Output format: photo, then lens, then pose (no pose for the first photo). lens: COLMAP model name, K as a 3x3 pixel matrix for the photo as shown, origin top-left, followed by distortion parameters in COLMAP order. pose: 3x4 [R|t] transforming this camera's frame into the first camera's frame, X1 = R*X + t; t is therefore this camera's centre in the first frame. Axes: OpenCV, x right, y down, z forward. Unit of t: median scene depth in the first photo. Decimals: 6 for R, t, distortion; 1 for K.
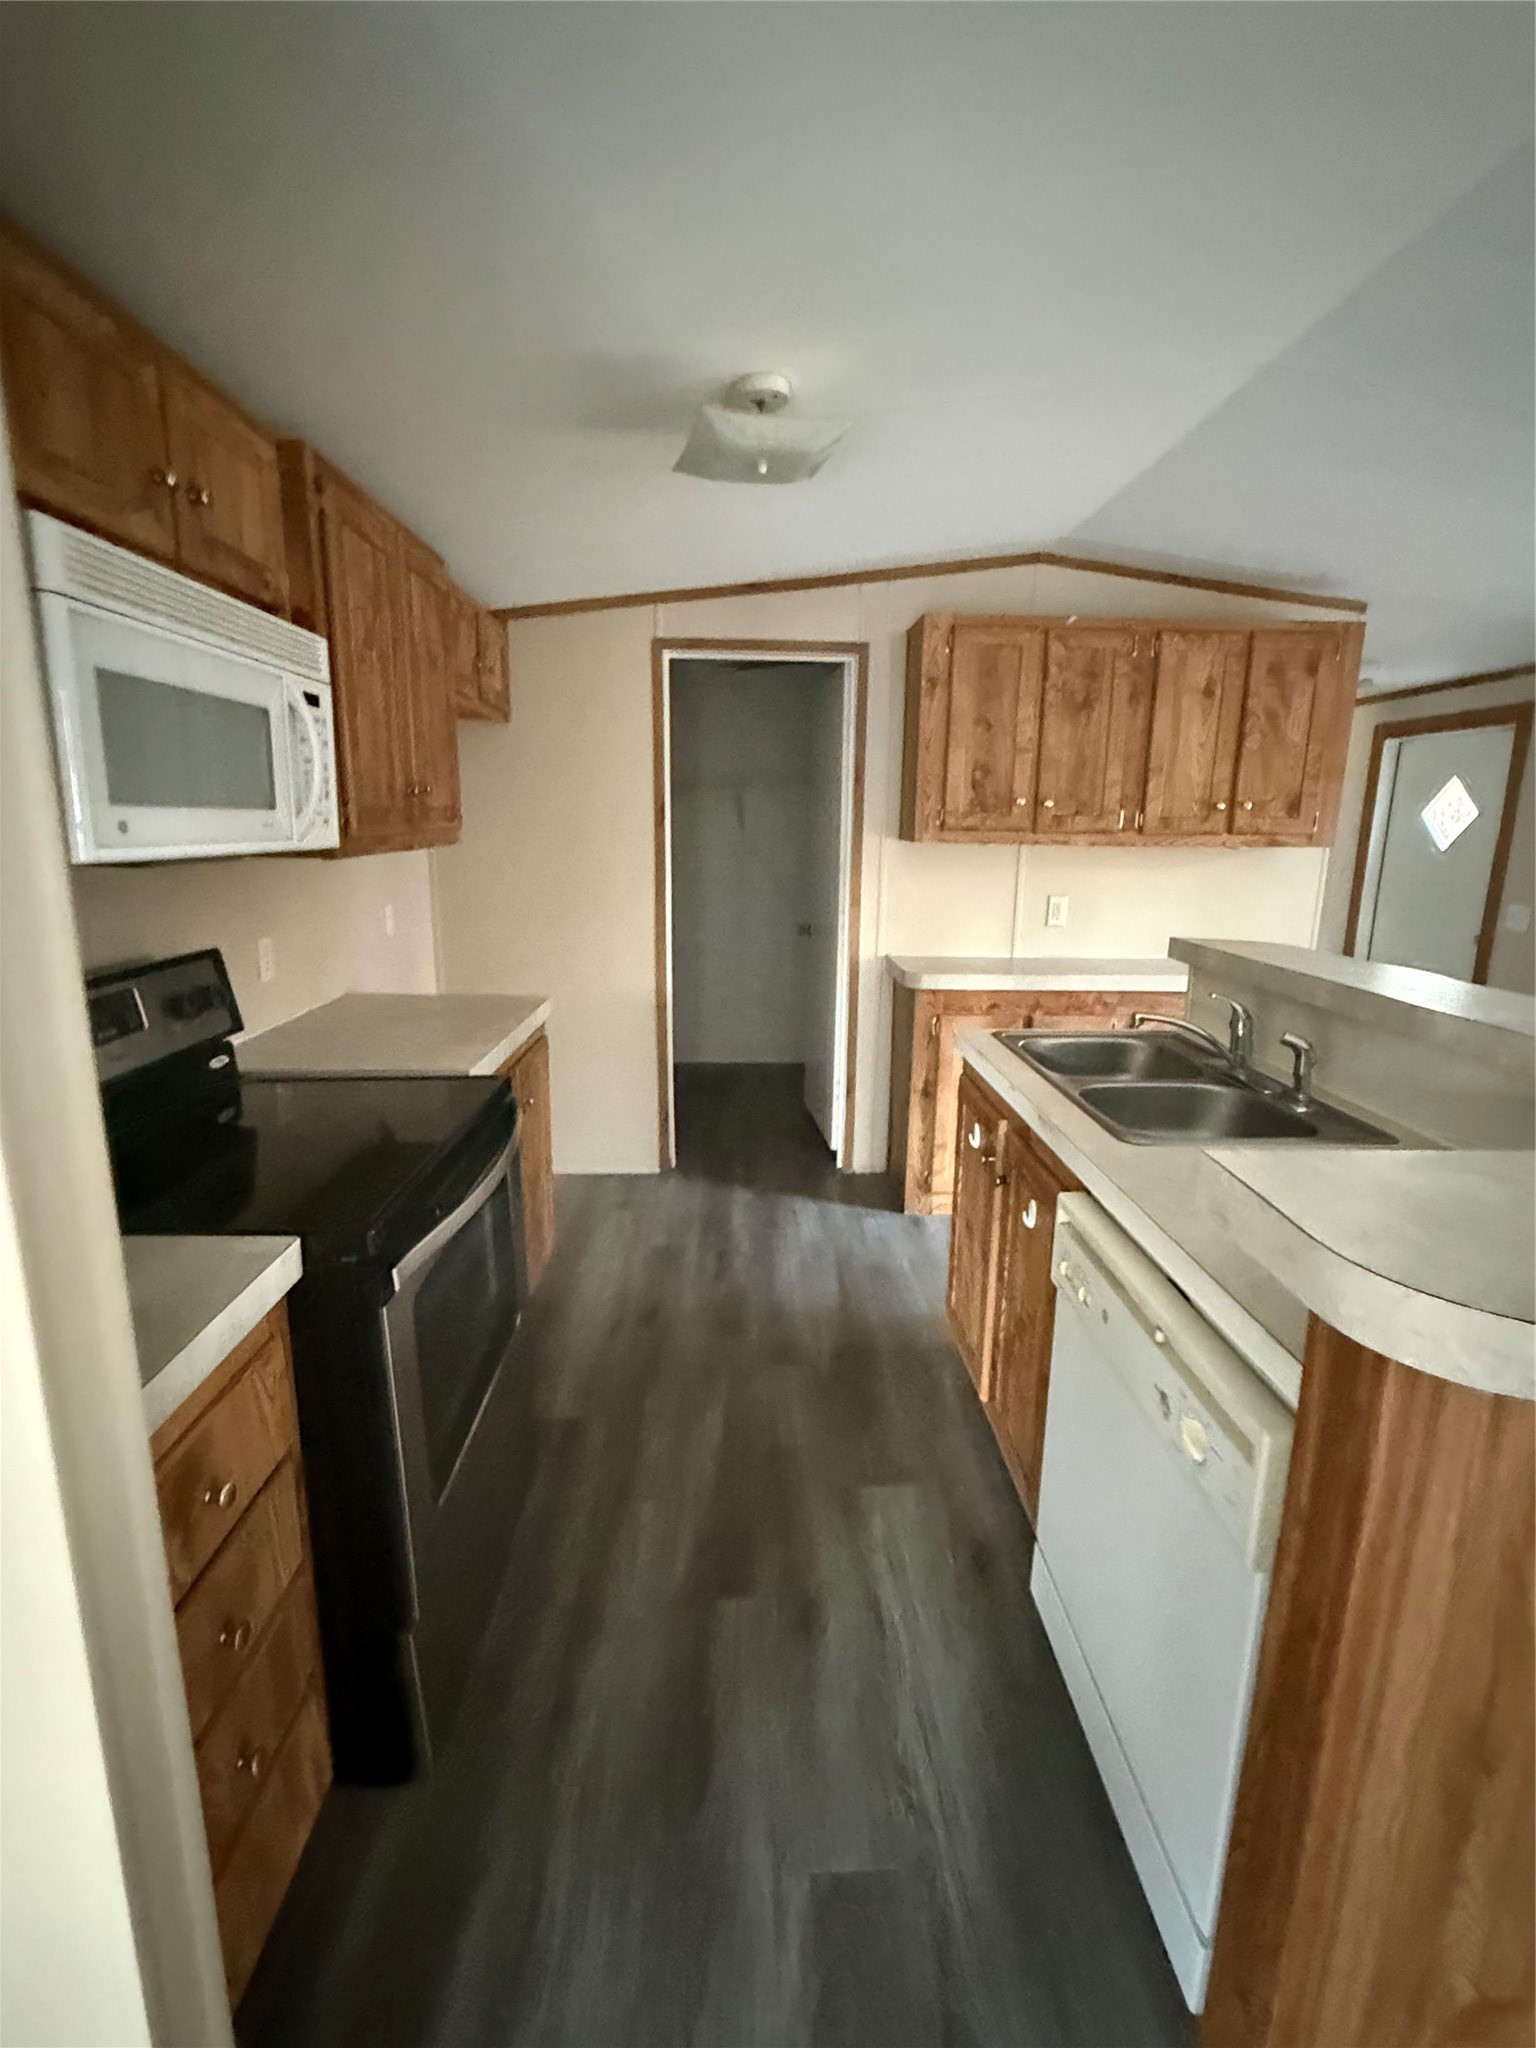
lens RADIAL K [[899.9, 0, 760.5], [0, 899.9, 1026.4], [0, 0, 1]] dist [-0.007024, 0.001498]
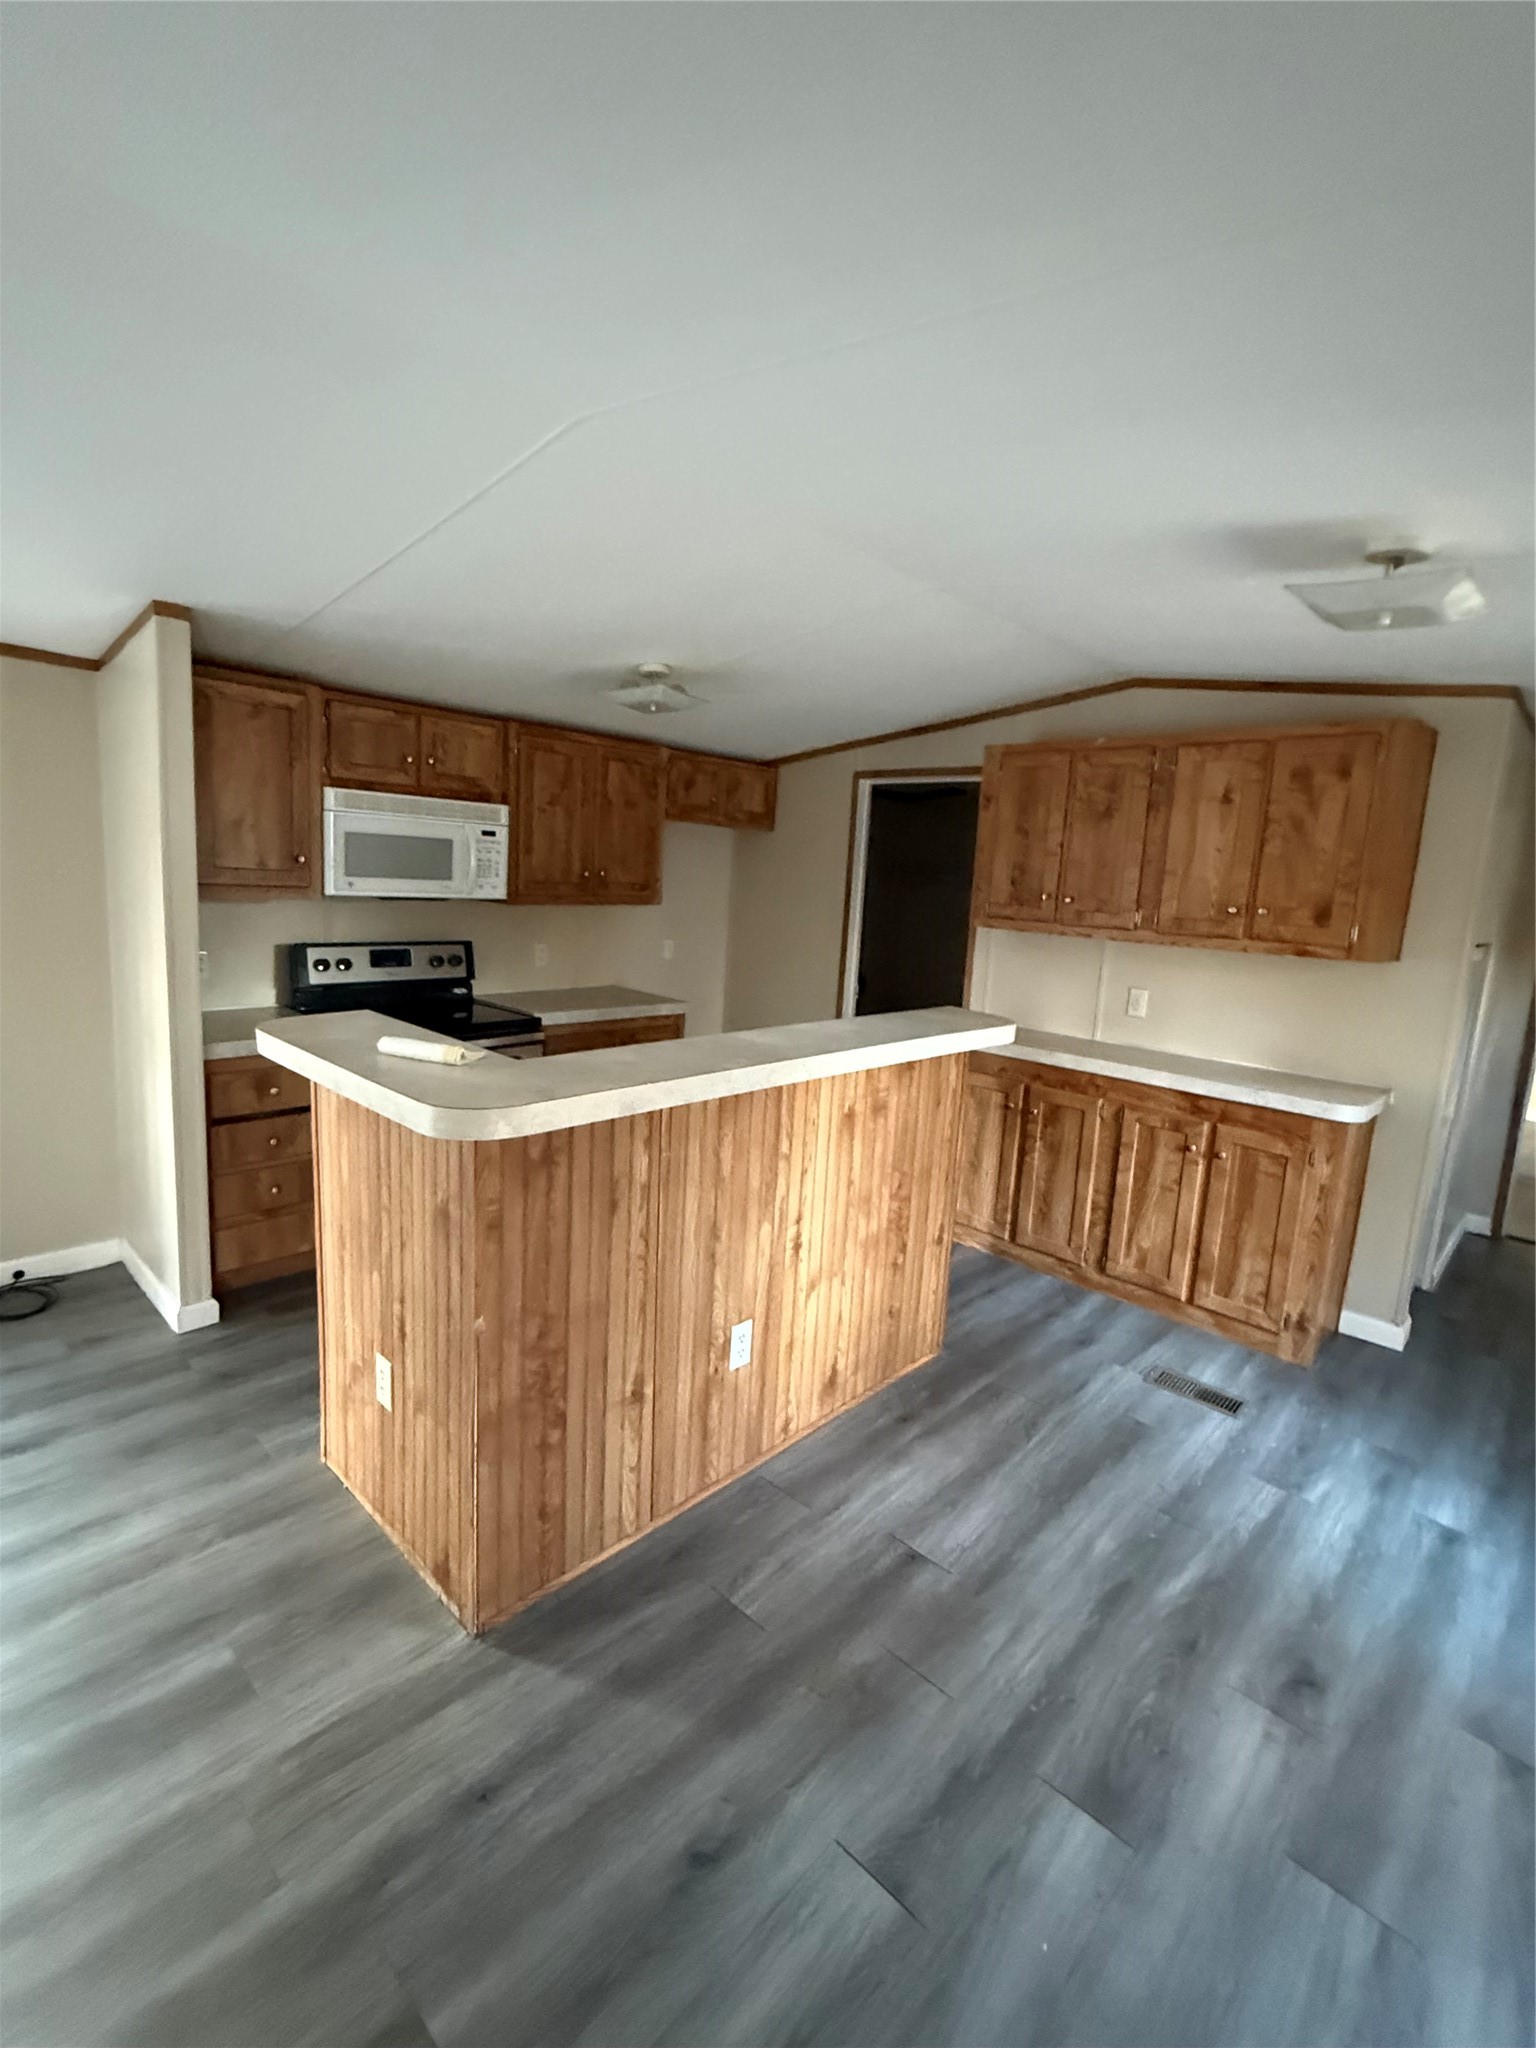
lens RADIAL K [[899.9, 0, 776.1], [0, 899.9, 1026.1], [0, 0, 1]] dist [-0.007024, 0.001498]
pose [[0.707407, 0.144301, -0.691920, 0.864399], [-0.203141, 0.979143, -0.003485, -0.014508], [0.676986, 0.143023, 0.721966, -0.039911]]
